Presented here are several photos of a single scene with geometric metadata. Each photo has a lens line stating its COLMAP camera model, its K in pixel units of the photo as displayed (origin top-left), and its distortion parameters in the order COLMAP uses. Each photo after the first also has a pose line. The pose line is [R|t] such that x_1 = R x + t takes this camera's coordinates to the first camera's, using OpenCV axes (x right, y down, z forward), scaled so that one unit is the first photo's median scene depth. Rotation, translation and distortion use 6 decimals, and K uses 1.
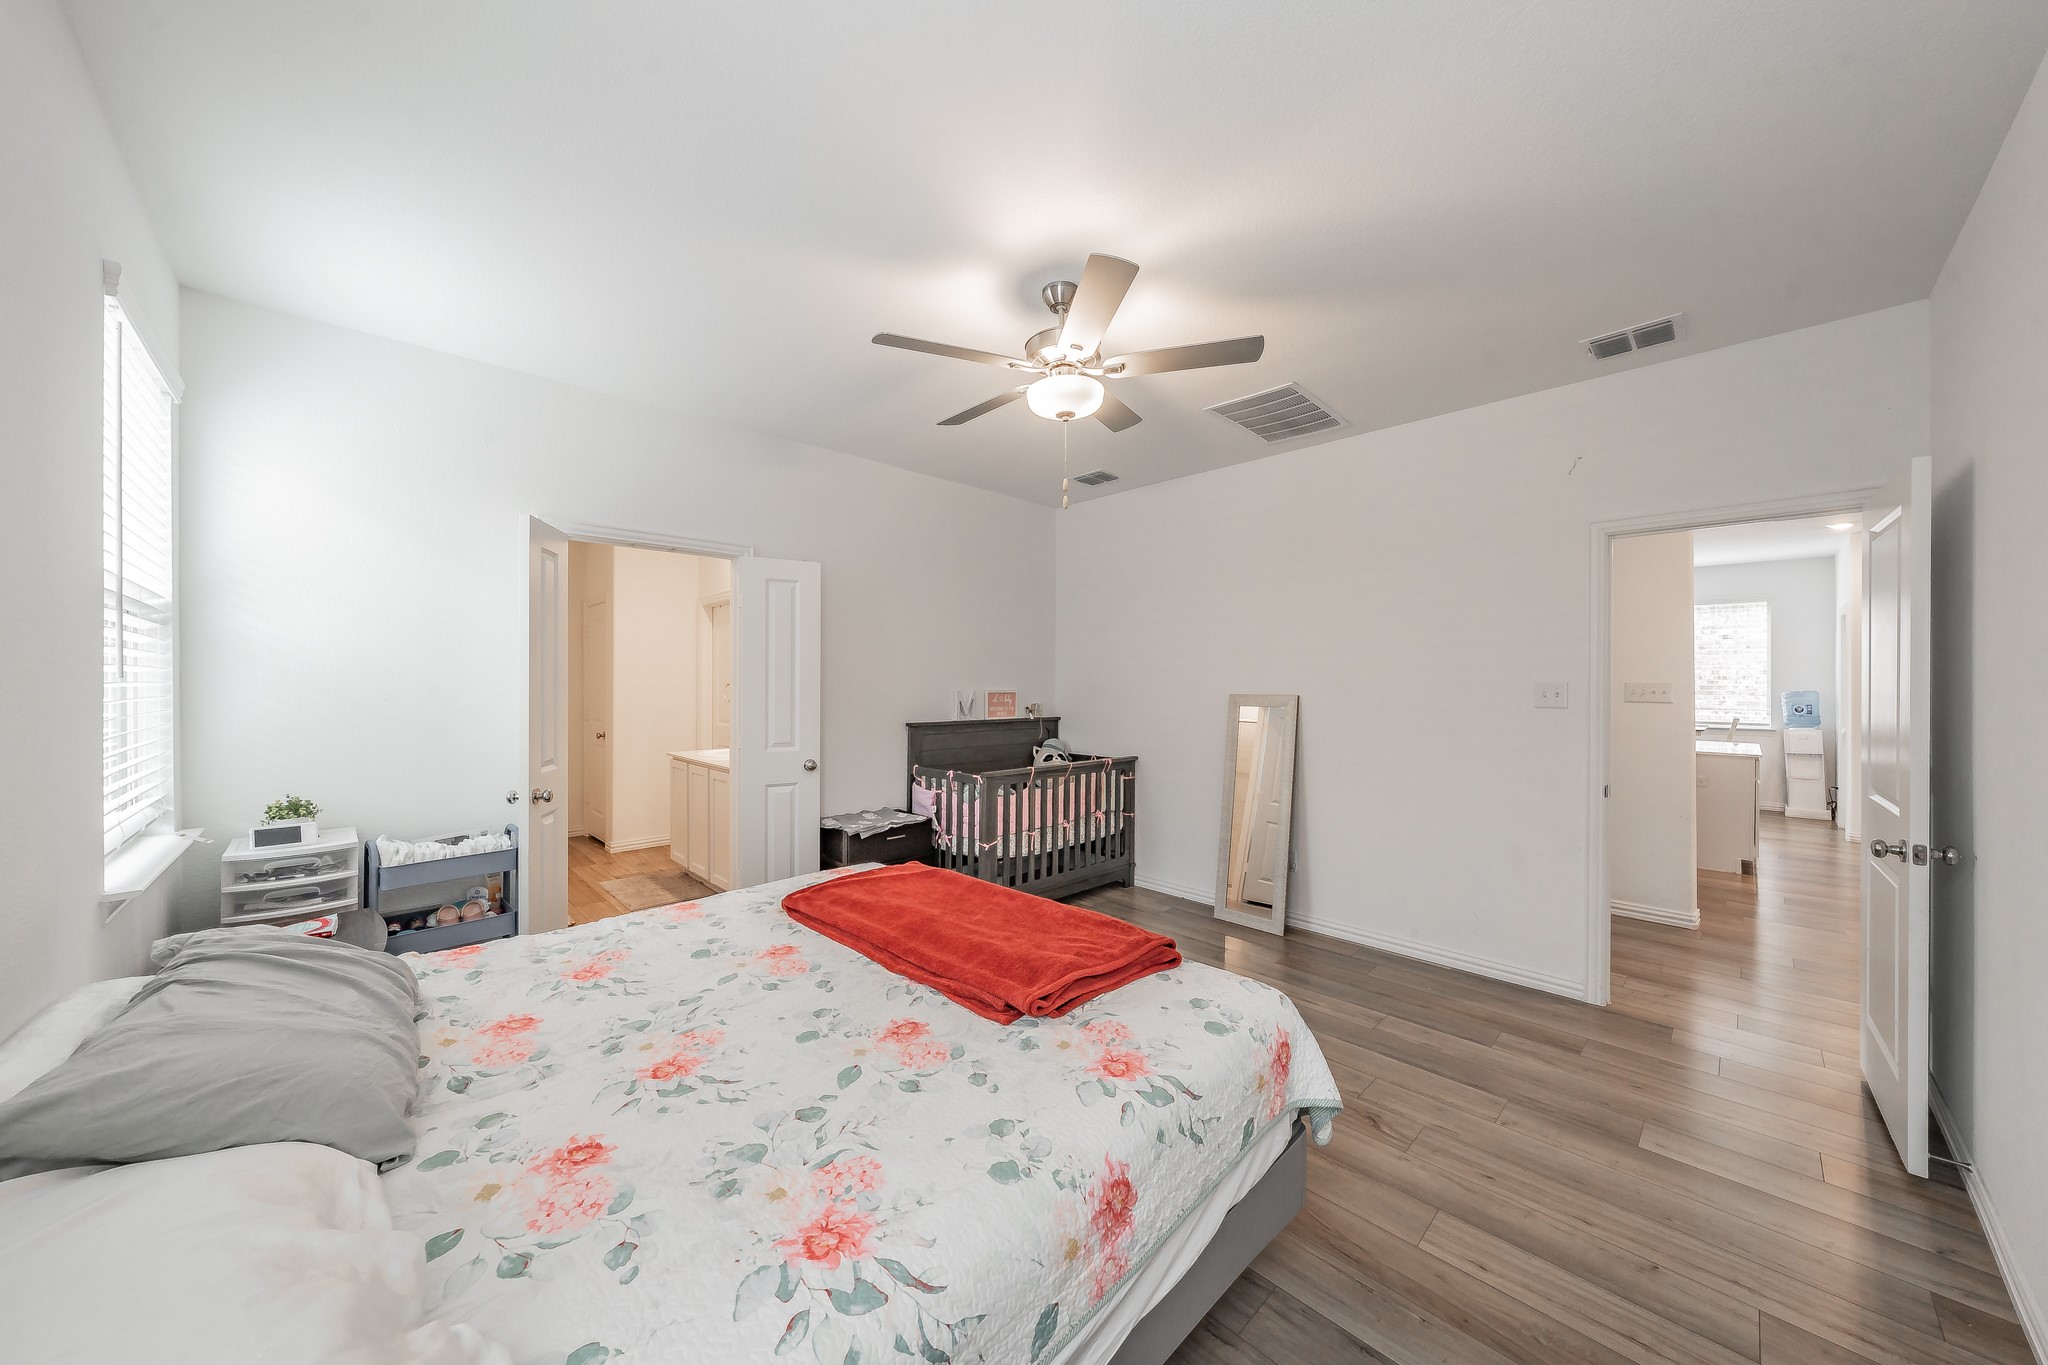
lens RADIAL K [[705.1, 0, 1024.0], [0, 705.1, 682.5], [0, 0, 1]] dist [-0.000454, -0.000058]
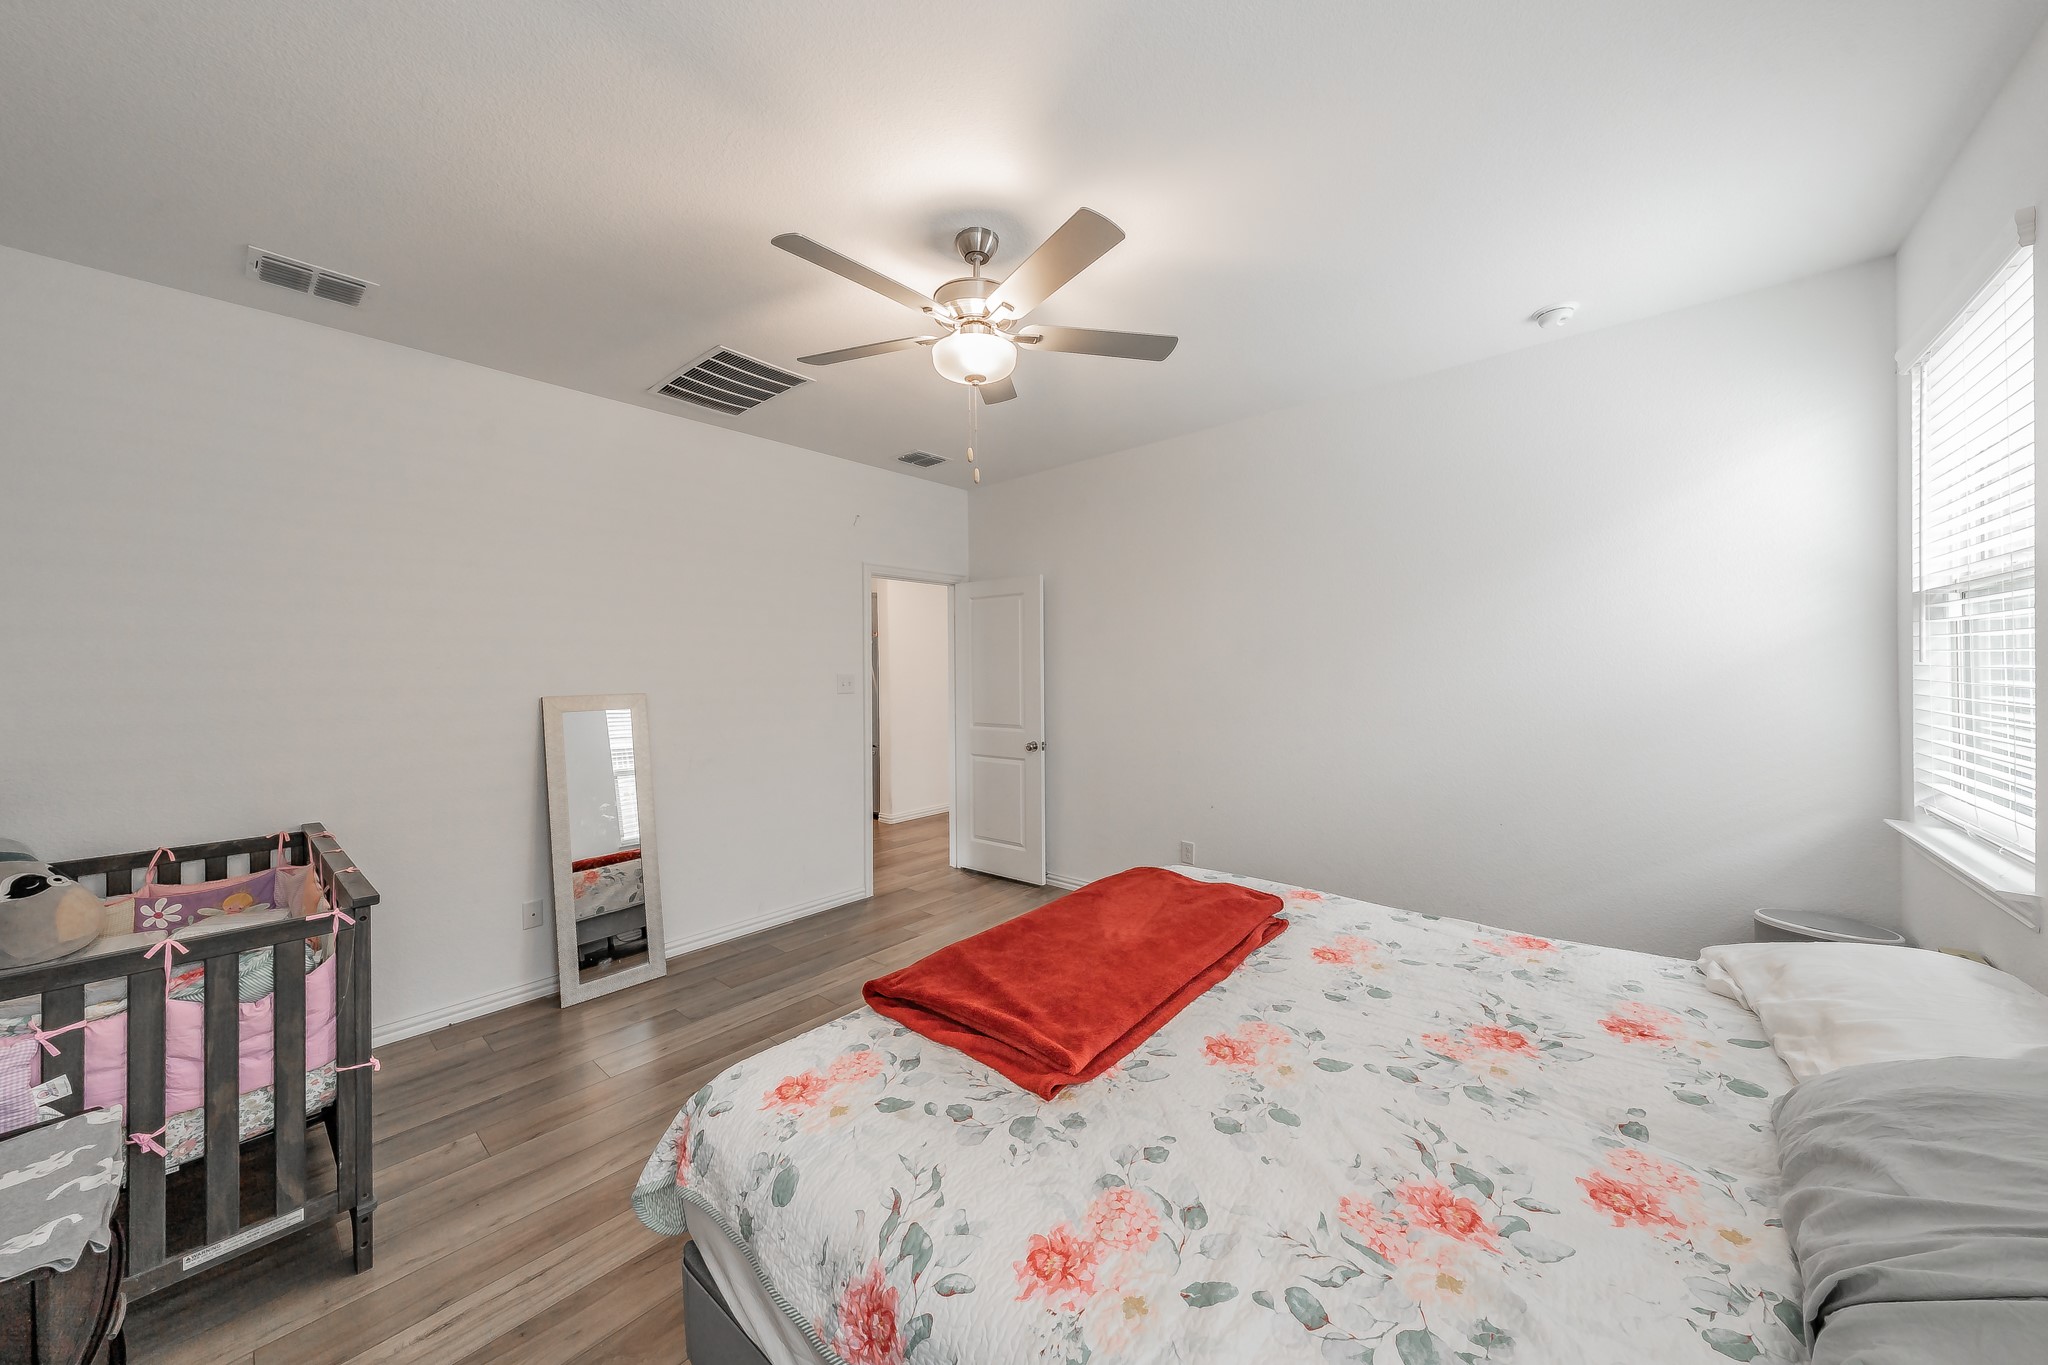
lens RADIAL K [[705.1, 0, 1024.0], [0, 705.1, 682.5], [0, 0, 1]] dist [-0.000454, -0.000058]
pose [[-0.088282, -0.015579, 0.995974, -1.063424], [0.013633, 0.999765, 0.016847, -0.009779], [-0.996002, 0.015066, -0.088049, 1.294232]]
